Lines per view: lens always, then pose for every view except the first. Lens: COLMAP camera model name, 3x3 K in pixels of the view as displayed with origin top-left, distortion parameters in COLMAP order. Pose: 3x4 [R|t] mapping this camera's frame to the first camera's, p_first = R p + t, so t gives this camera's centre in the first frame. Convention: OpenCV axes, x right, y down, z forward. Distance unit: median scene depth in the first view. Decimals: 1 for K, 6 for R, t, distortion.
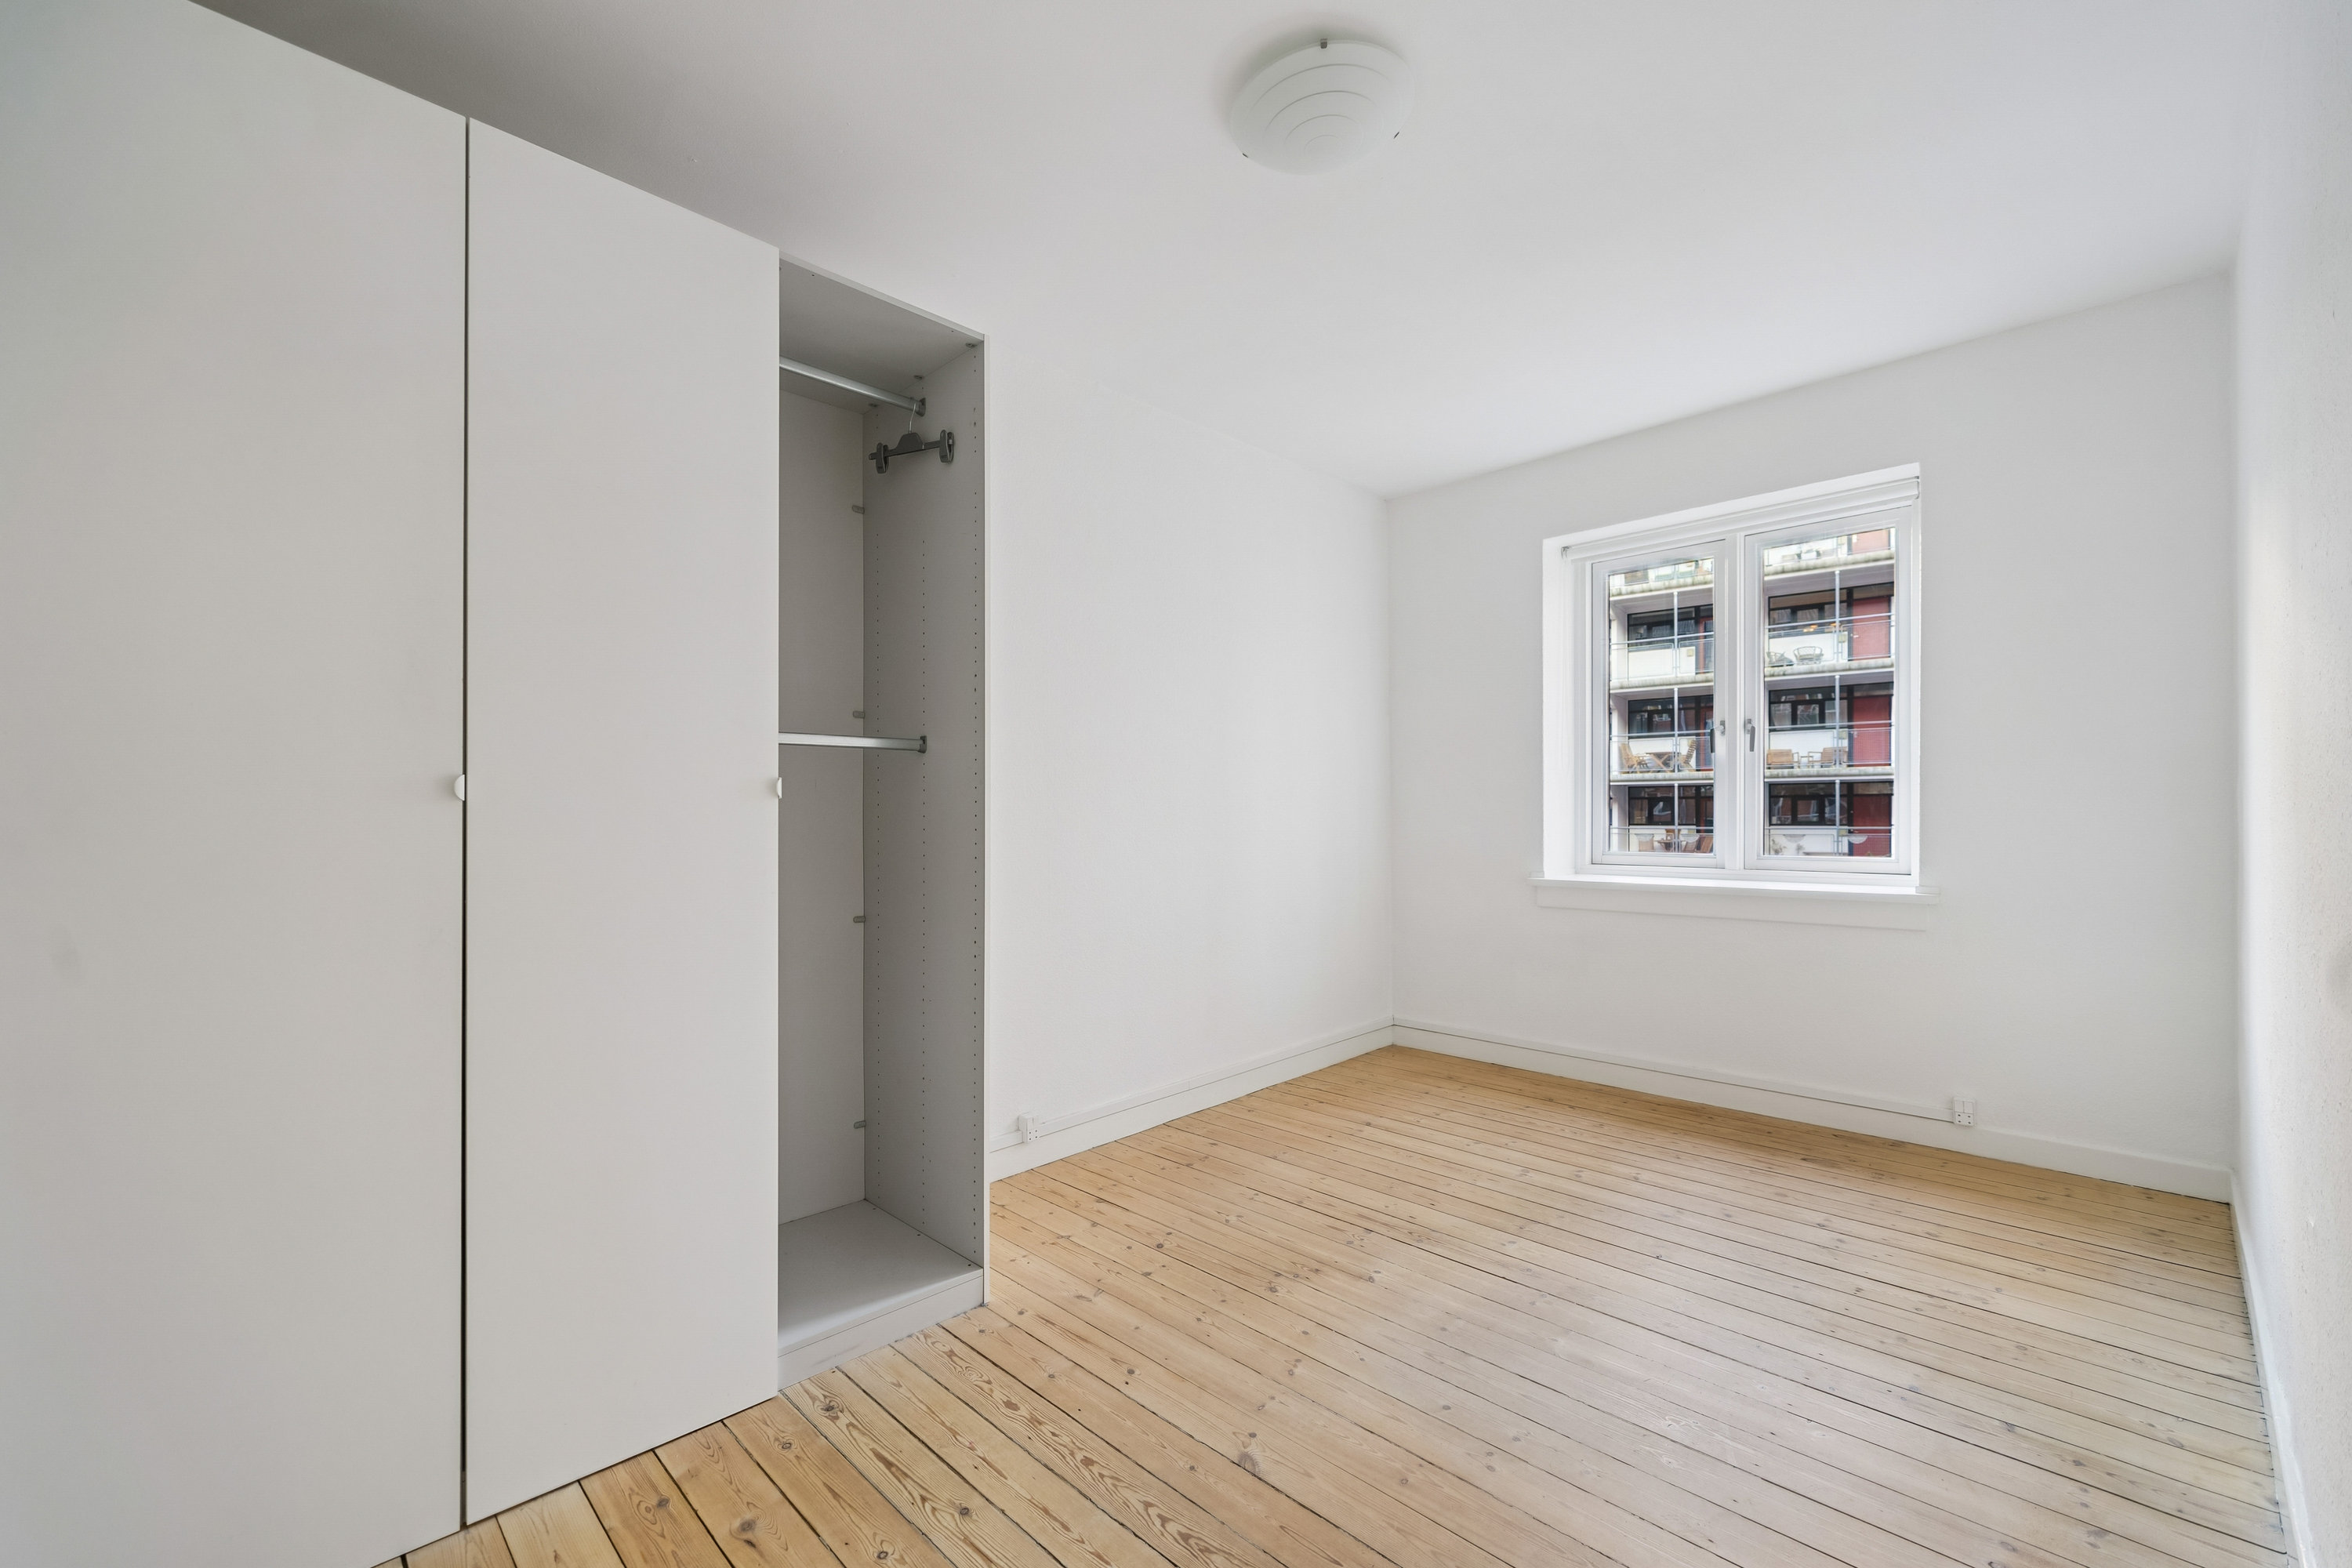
lens RADIAL K [[947.9, 0, 1177.8], [0, 947.9, 823.1], [0, 0, 1]] dist [-0.000718, 0.000089]
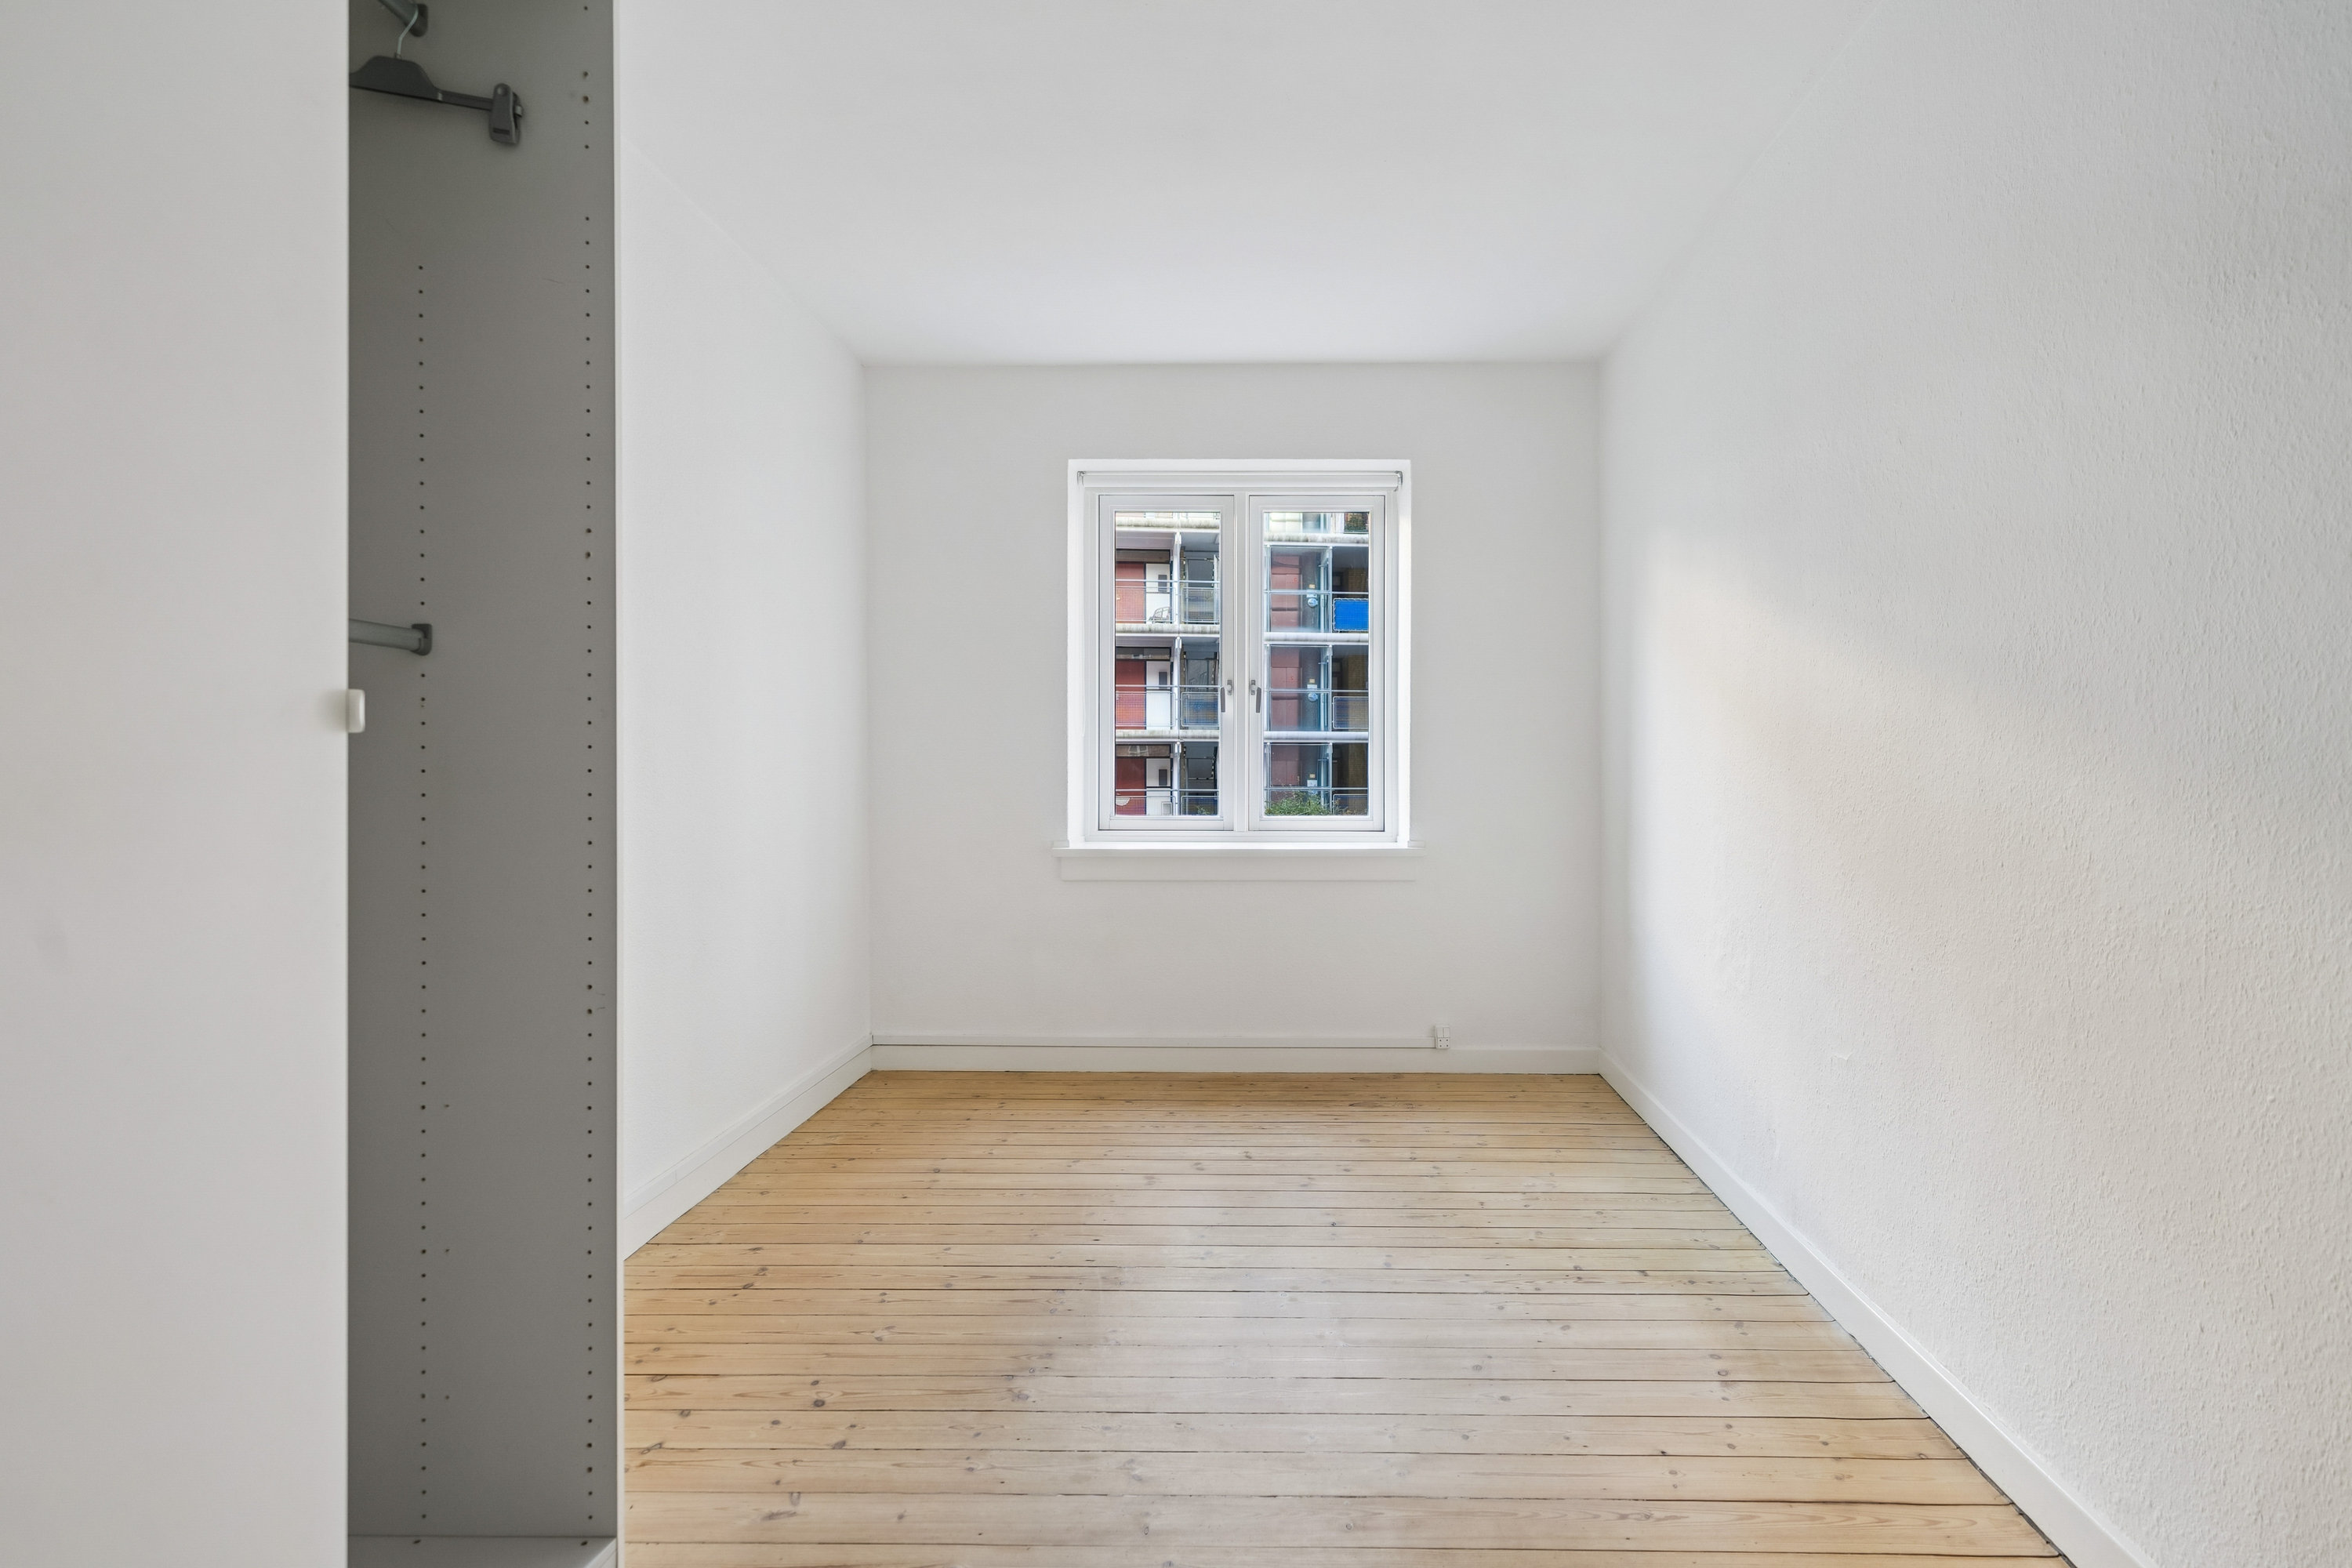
lens RADIAL K [[1188.6, 0, 1176.0], [0, 1188.6, 784.0], [0, 0, 1]] dist [0.003652, 0.000658]
pose [[0.722142, 0.000132, 0.691745, -0.390183], [0.001162, 0.999998, -0.001404, 0.001669], [-0.691744, 0.001817, 0.722141, 0.185514]]
